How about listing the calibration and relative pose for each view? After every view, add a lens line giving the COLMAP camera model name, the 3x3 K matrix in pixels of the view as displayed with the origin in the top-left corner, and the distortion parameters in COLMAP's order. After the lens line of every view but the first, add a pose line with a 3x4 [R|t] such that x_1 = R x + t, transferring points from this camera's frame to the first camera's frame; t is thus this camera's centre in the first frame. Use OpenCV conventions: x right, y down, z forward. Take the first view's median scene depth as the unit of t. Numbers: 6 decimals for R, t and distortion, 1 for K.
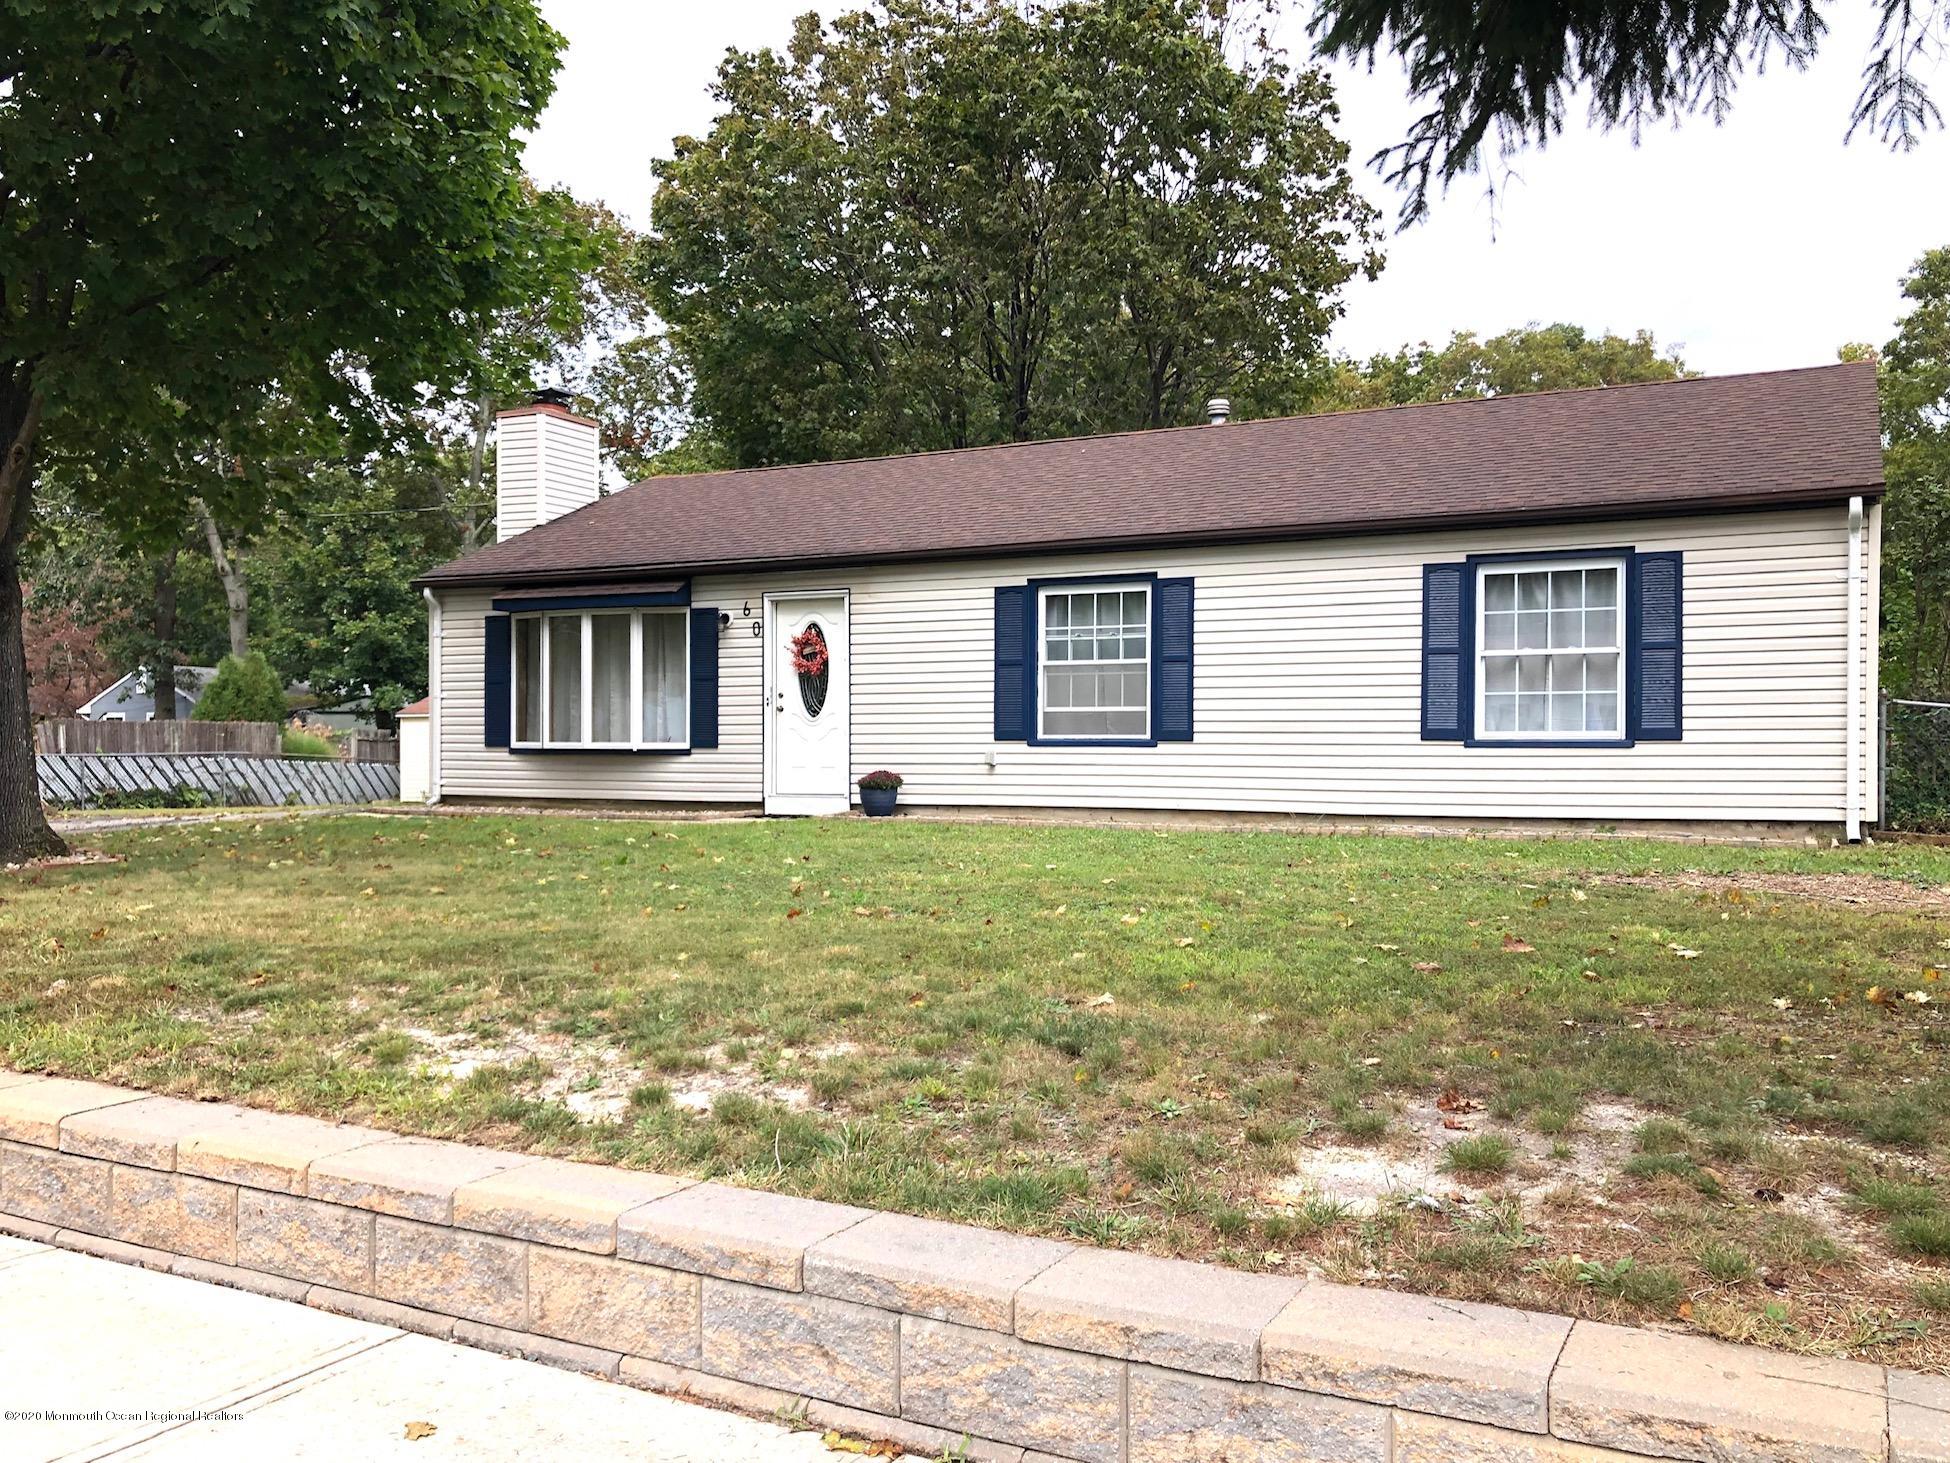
lens RADIAL K [[1561.6, 0, 967.8], [0, 1561.6, 790.9], [0, 0, 1]] dist [0.089475, -0.001284]
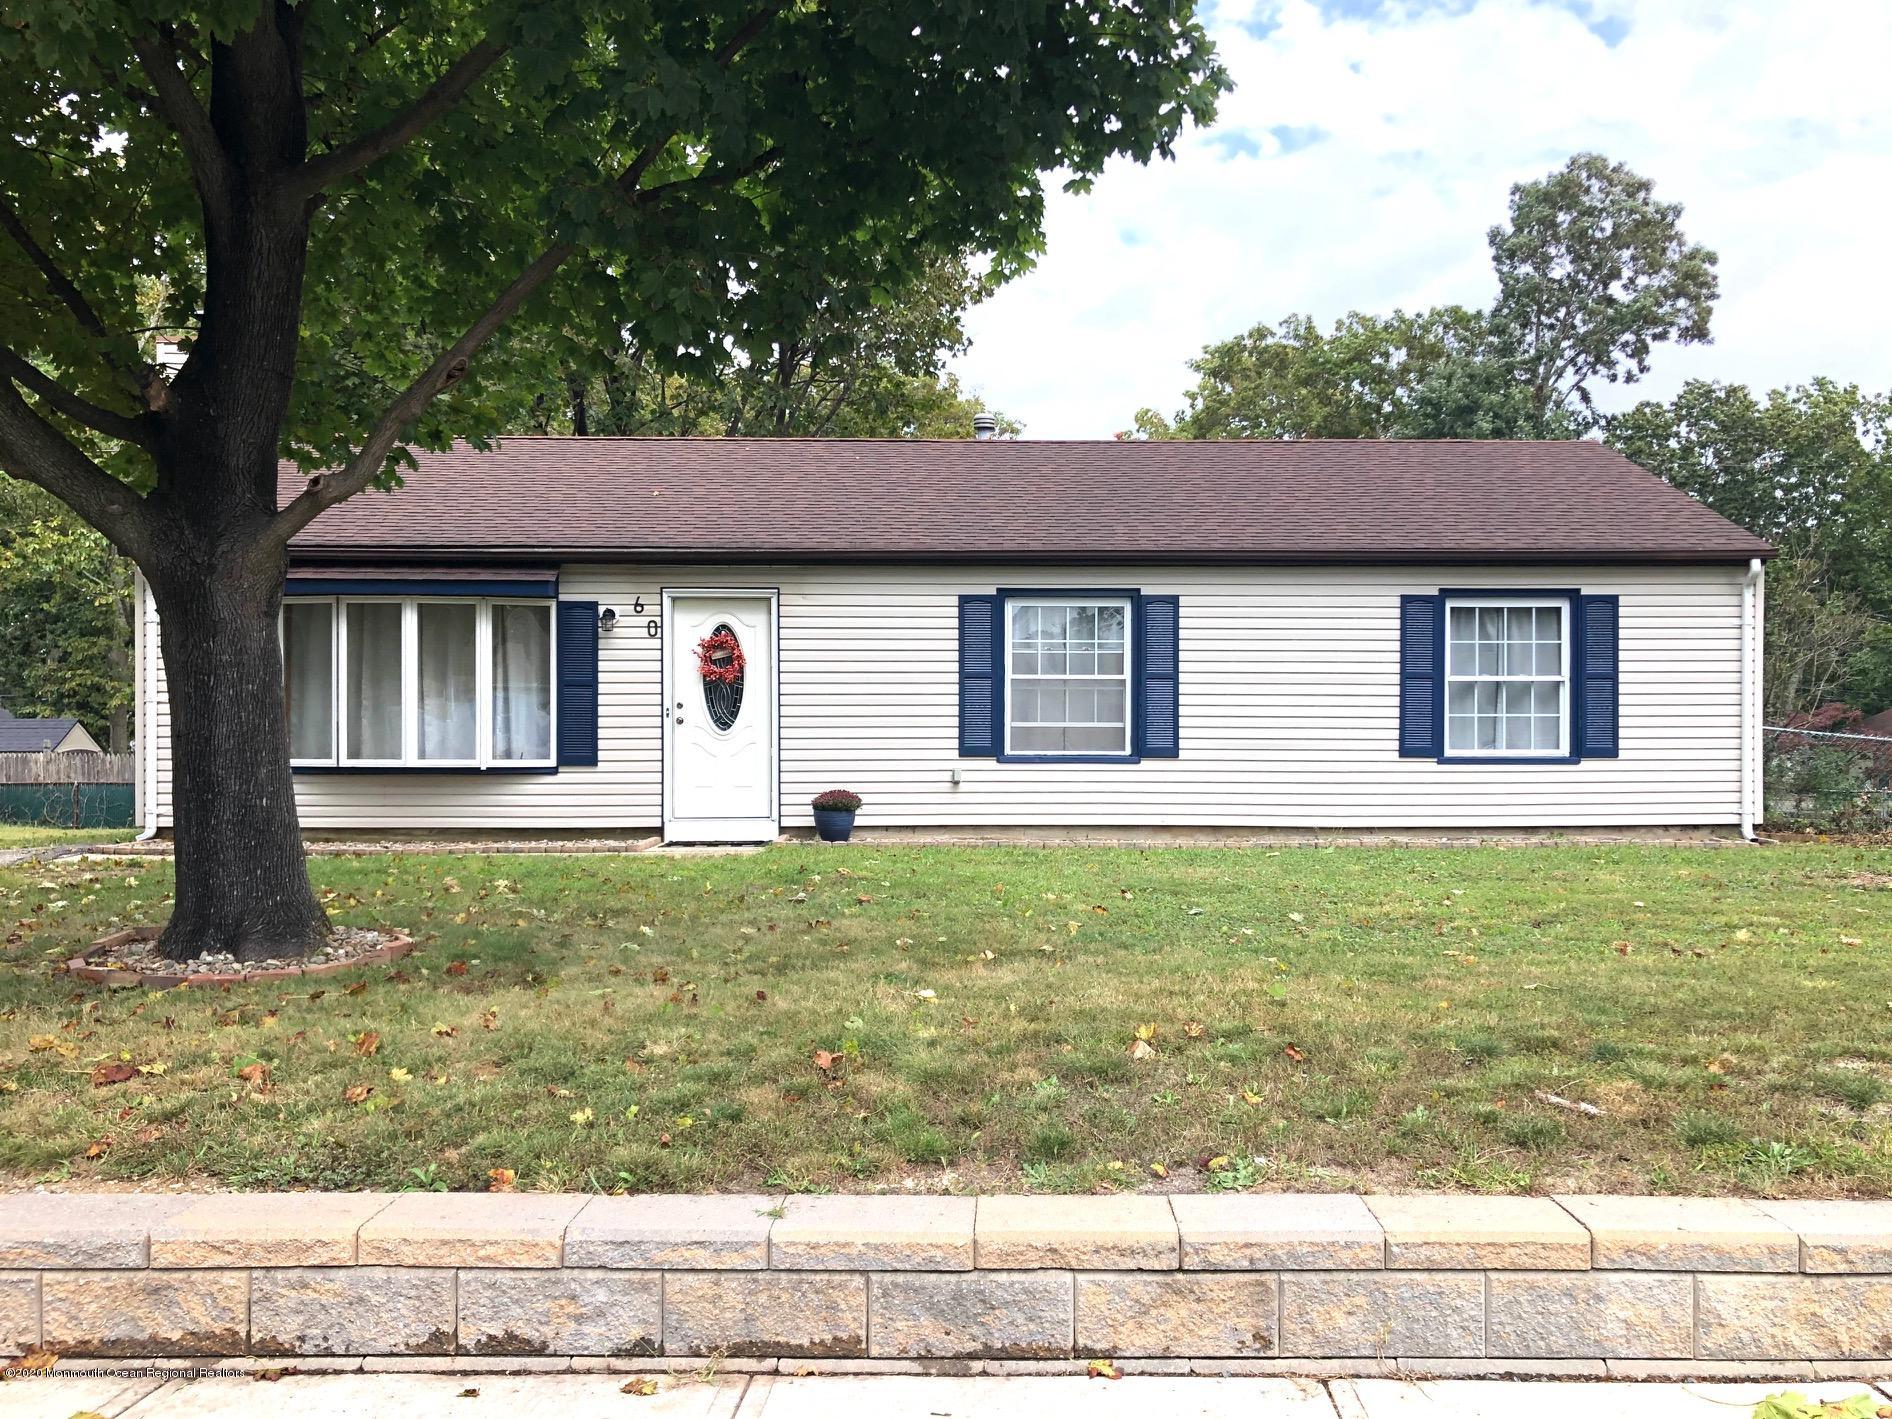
lens RADIAL K [[1515.2, 0, 939.0], [0, 1515.2, 767.1], [0, 0, 1]] dist [0.089475, -0.001284]
pose [[0.881280, -0.002795, 0.472586, -0.446951], [0.015015, 0.999643, -0.022088, -0.006337], [-0.472356, 0.026562, 0.881008, 0.207737]]
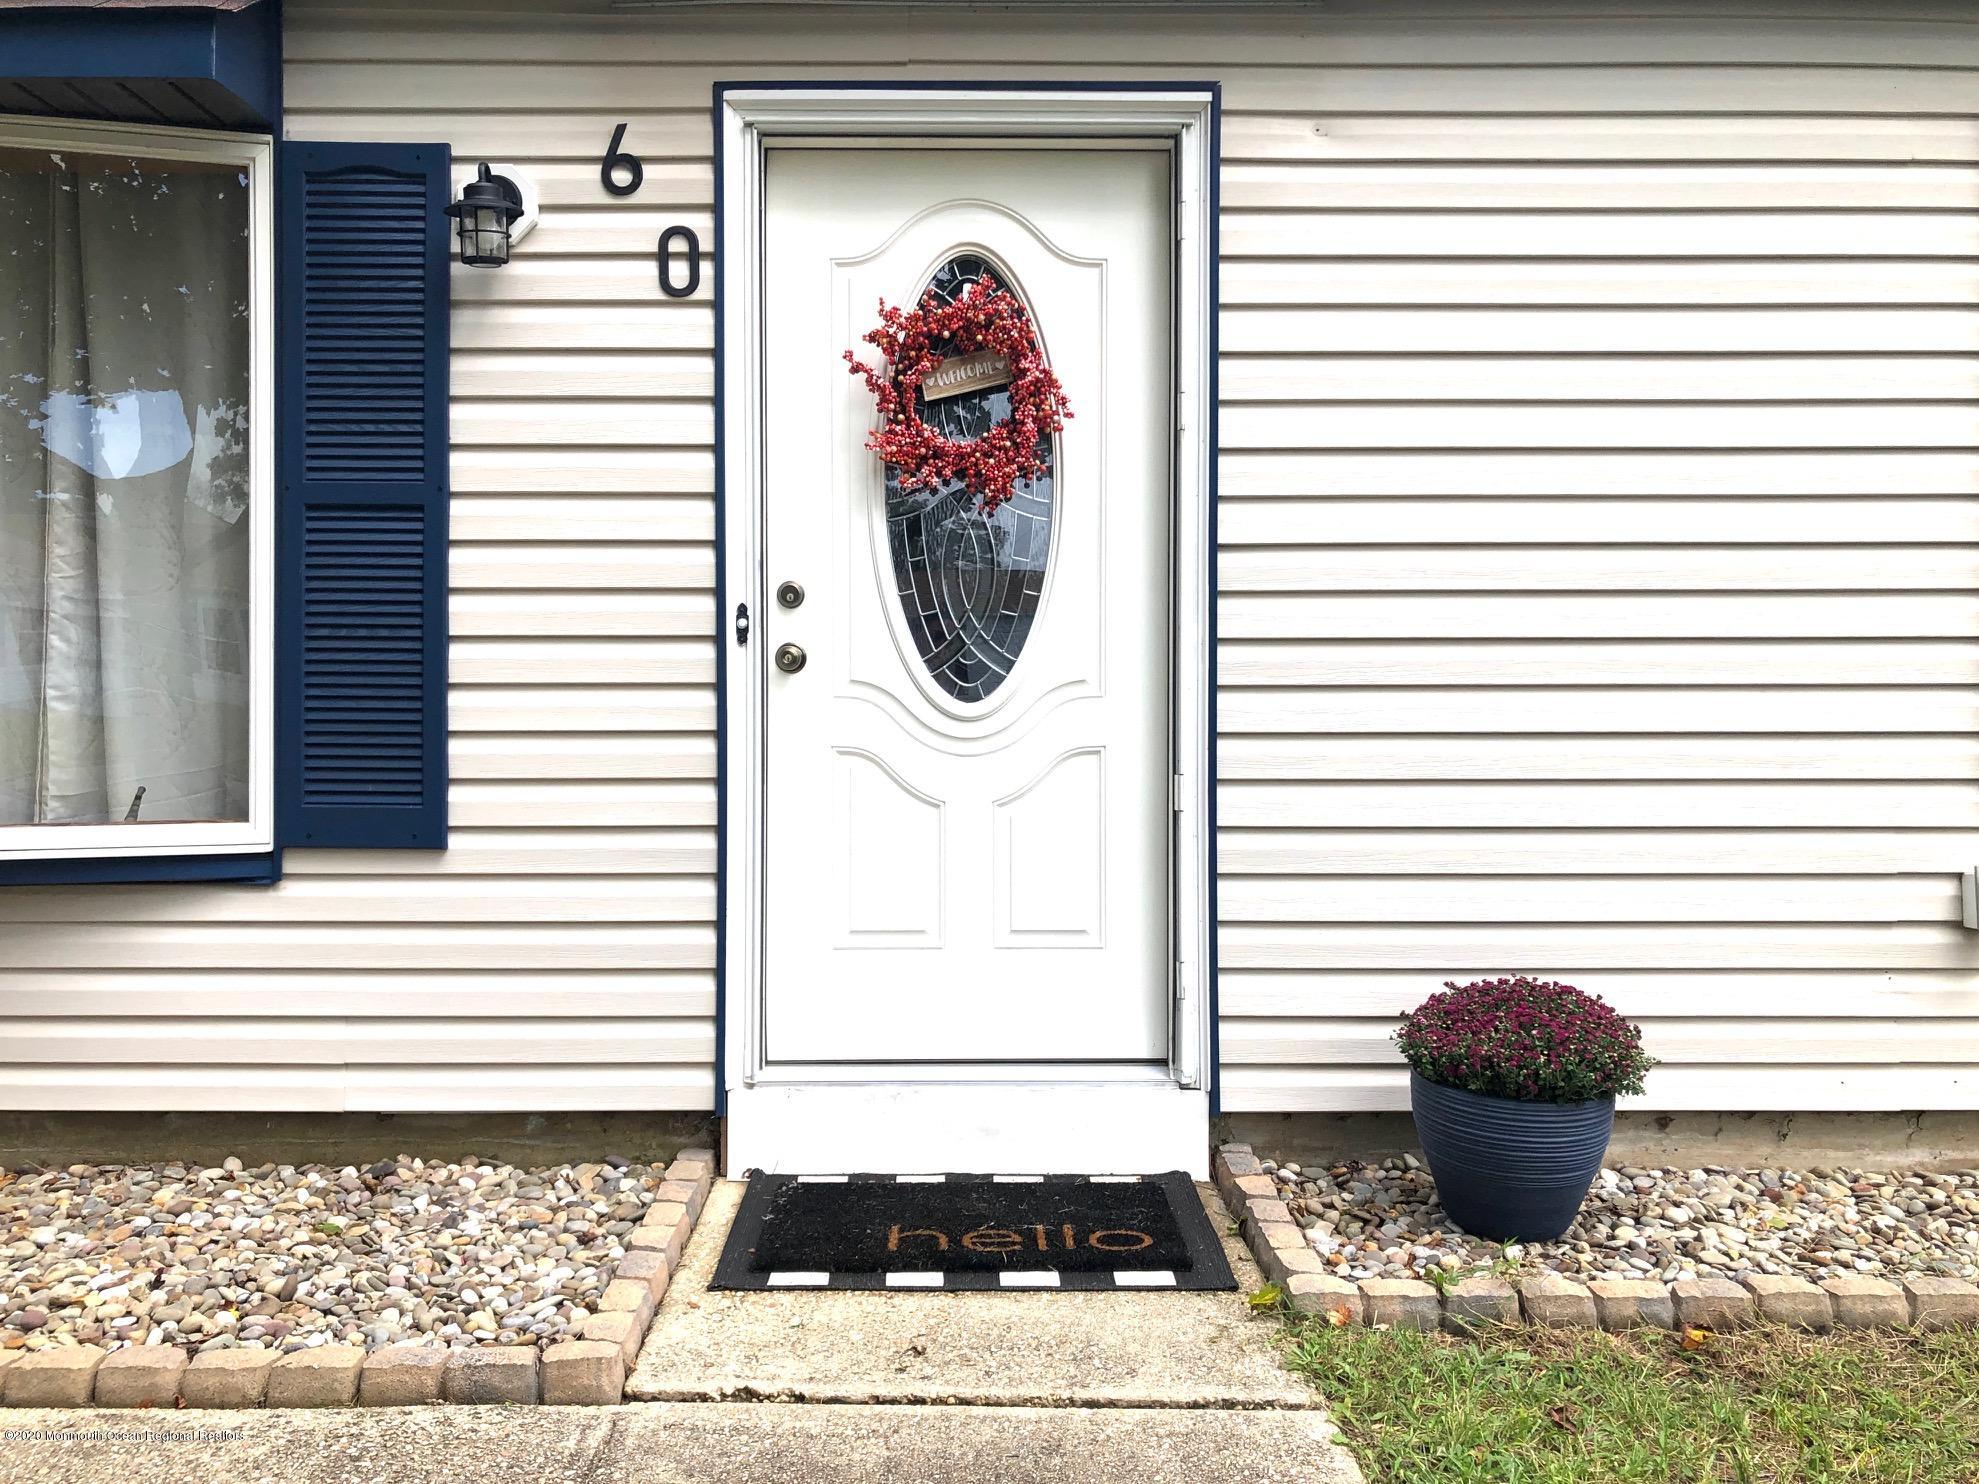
lens RADIAL K [[1720.6, 0, 989.5], [0, 1720.6, 742.0], [0, 0, 1]] dist [-0.002259, 0.002086]
pose [[0.886252, -0.010769, 0.463078, -0.230219], [0.011424, 0.999934, 0.001389, -0.046893], [-0.463062, 0.004059, 0.886316, 0.890023]]
